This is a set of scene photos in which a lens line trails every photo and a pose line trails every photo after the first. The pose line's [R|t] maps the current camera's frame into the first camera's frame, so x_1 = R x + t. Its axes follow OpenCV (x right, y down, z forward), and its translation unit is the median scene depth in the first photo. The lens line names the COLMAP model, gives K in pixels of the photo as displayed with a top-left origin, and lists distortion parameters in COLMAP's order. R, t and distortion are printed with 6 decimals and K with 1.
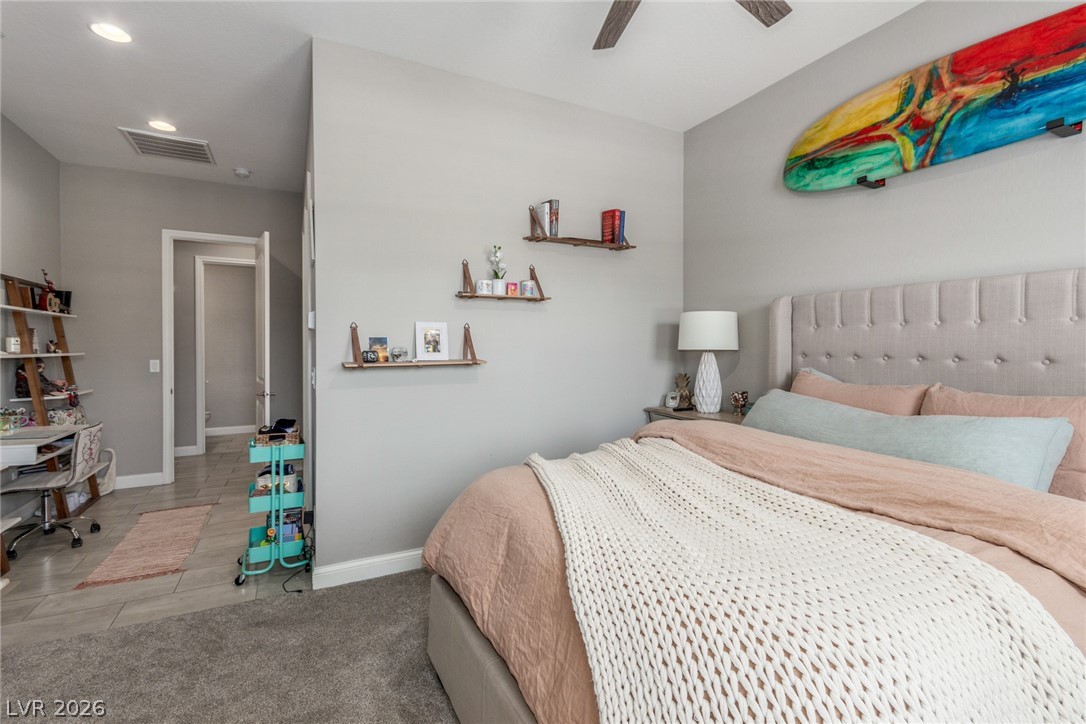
lens RADIAL K [[497.5, 0, 542.6], [0, 497.5, 360.3], [0, 0, 1]] dist [0.005506, -0.001845]
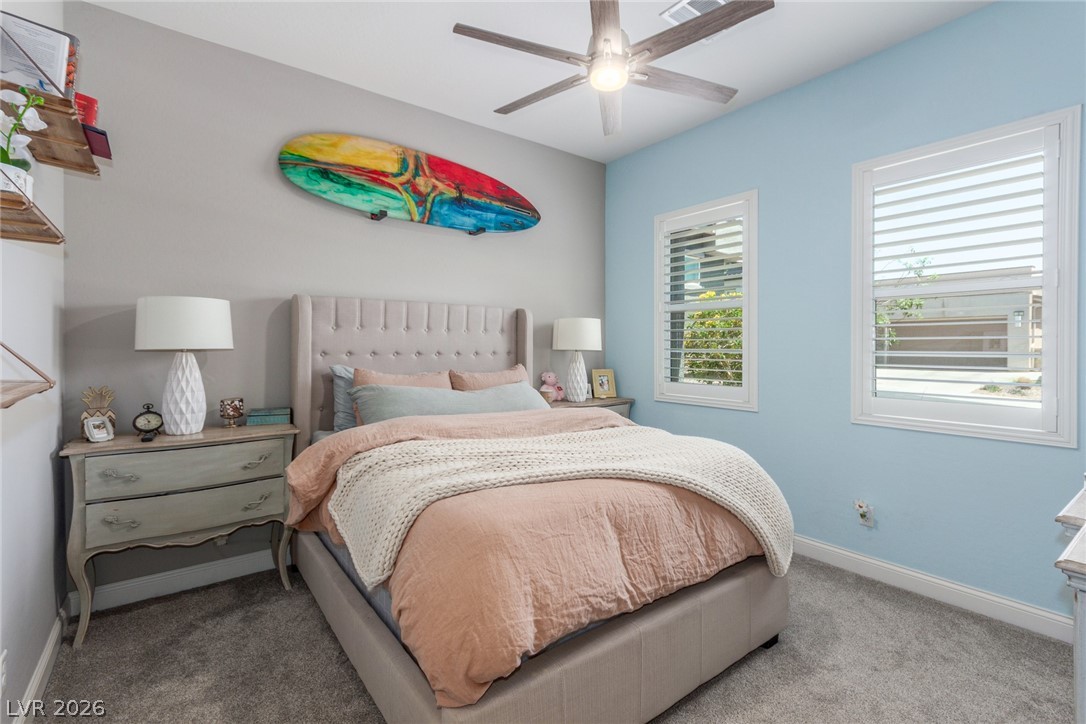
lens RADIAL K [[497.5, 0, 541.6], [0, 497.5, 350.4], [0, 0, 1]] dist [0.005506, -0.001845]
pose [[-0.173075, -0.012224, 0.984833, -0.704502], [0.020311, 0.999666, 0.015978, -0.029591], [-0.984699, 0.022768, -0.172769, 0.880197]]
